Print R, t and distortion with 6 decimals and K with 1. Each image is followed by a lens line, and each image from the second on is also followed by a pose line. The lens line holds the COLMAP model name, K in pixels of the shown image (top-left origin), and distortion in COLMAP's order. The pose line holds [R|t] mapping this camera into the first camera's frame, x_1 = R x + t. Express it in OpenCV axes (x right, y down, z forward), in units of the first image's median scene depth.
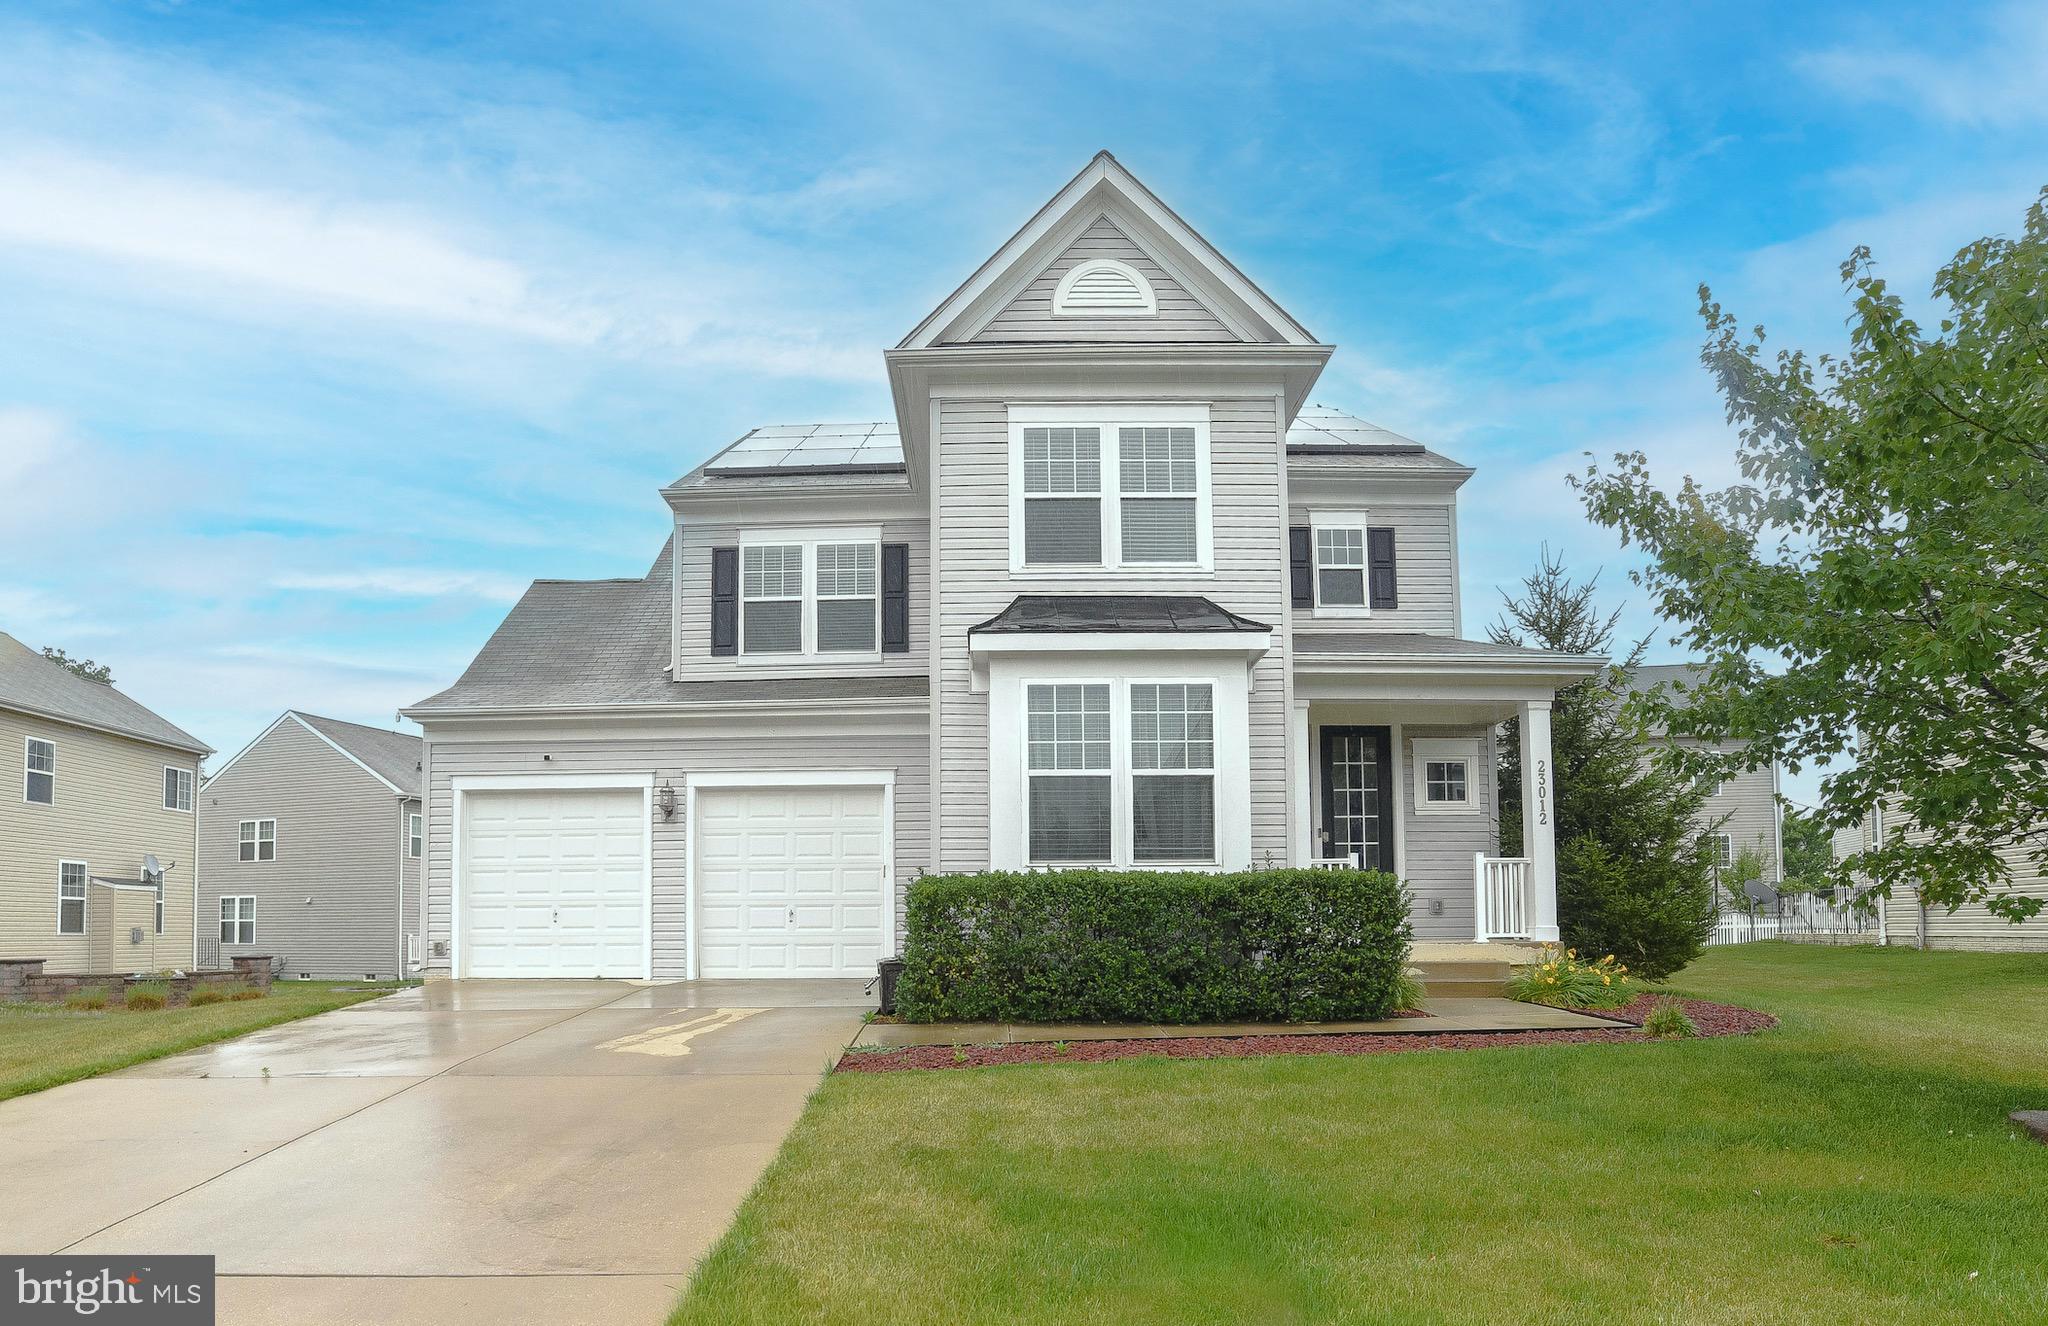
lens RADIAL K [[2239.9, 0, 1023.2], [0, 2239.9, 664.4], [0, 0, 1]] dist [-0.017212, 0.000000]
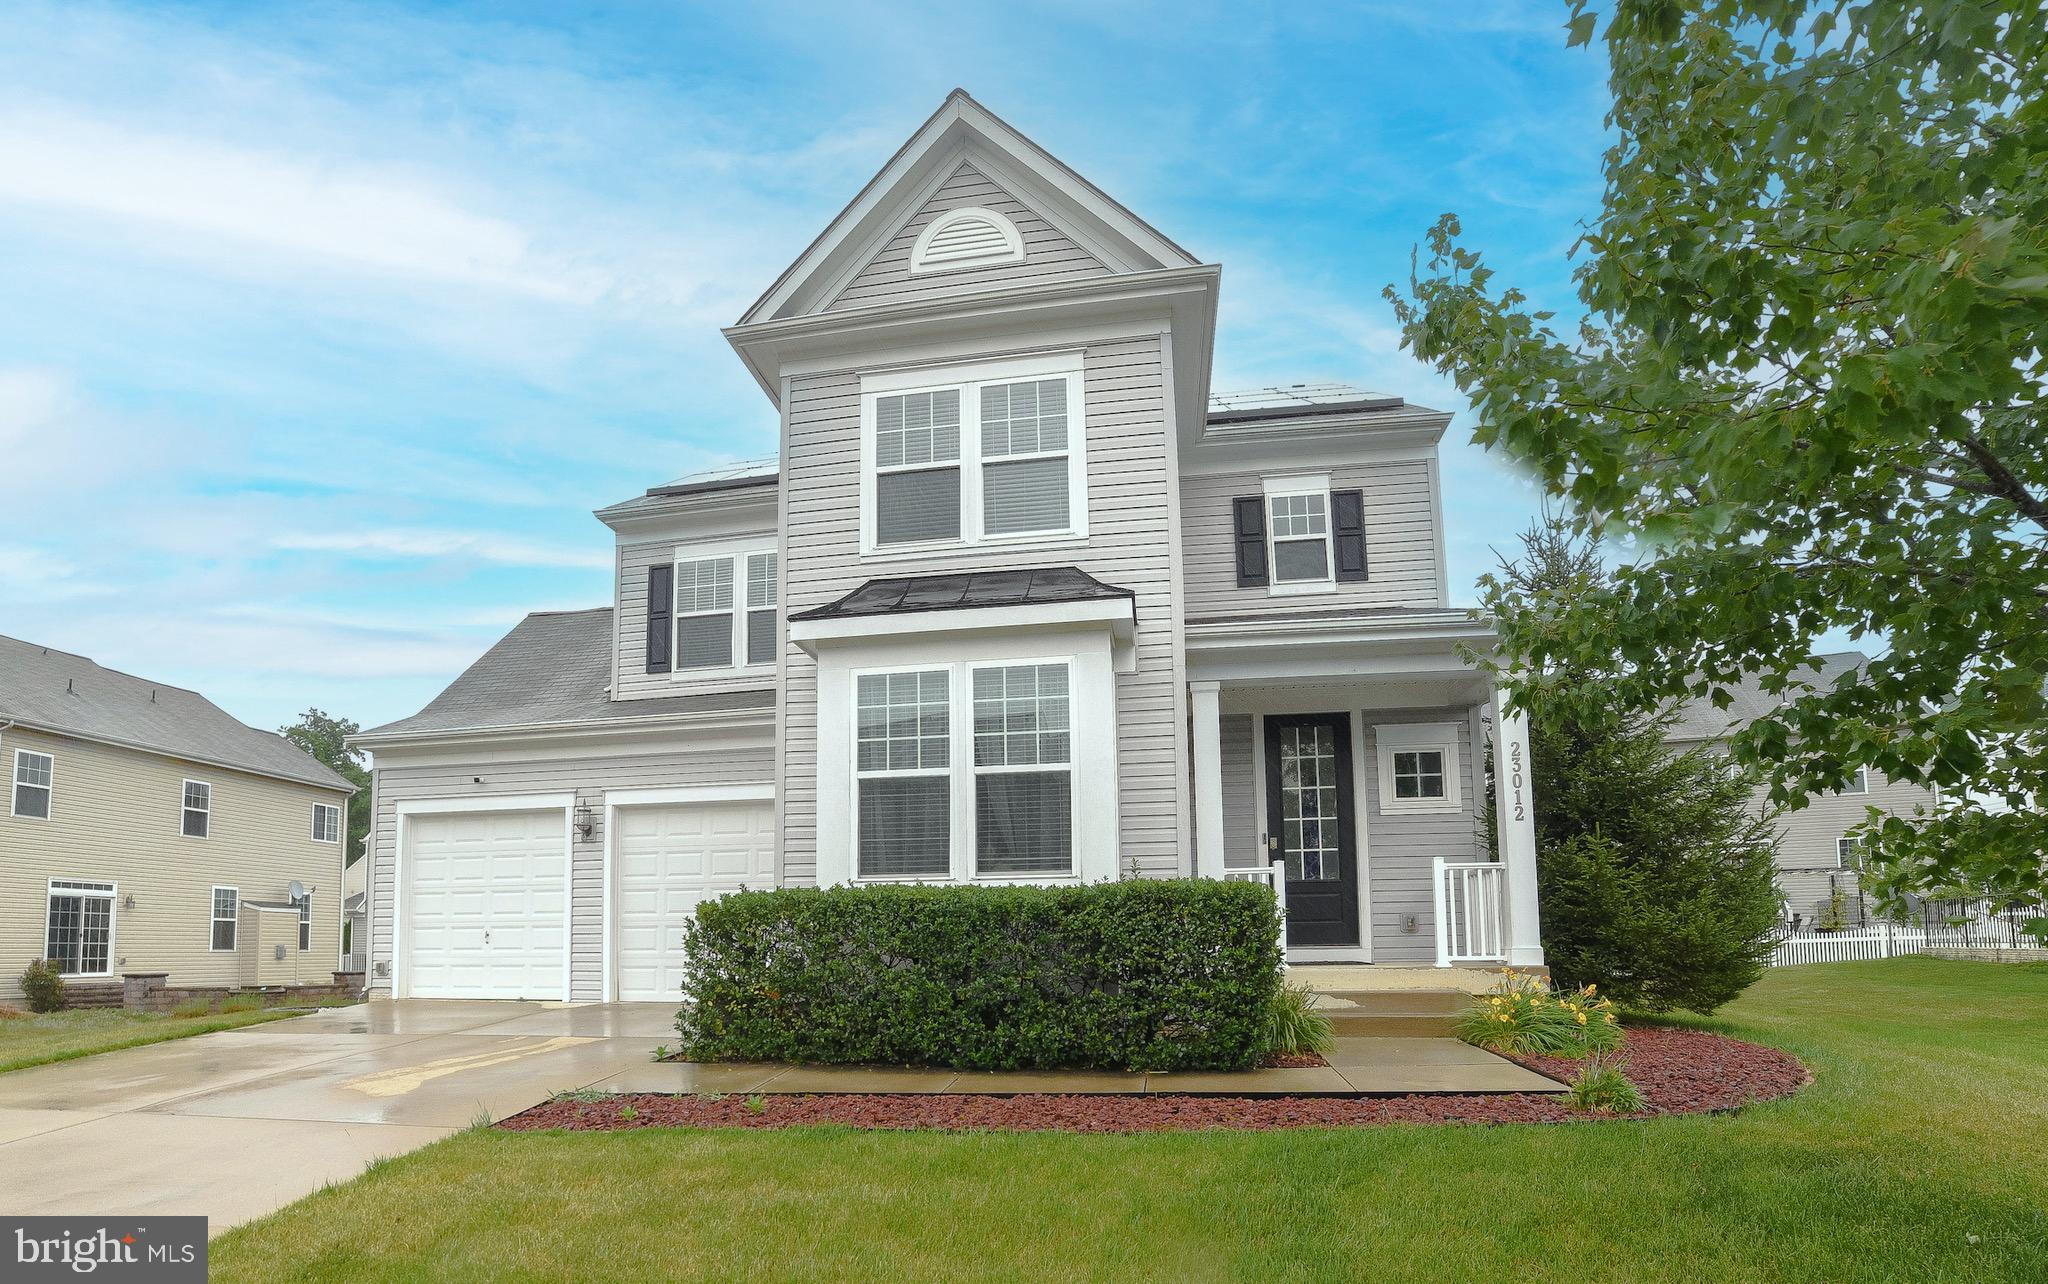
lens RADIAL K [[1561.7, 0, 955.8], [0, 1561.7, 695.4], [0, 0, 1]] dist [-0.029085, 0.016757]
pose [[0.950102, -0.050249, -0.307865, 0.216973], [0.040526, 0.998459, -0.037901, 0.039907], [0.309295, 0.023533, 0.950675, 0.405423]]
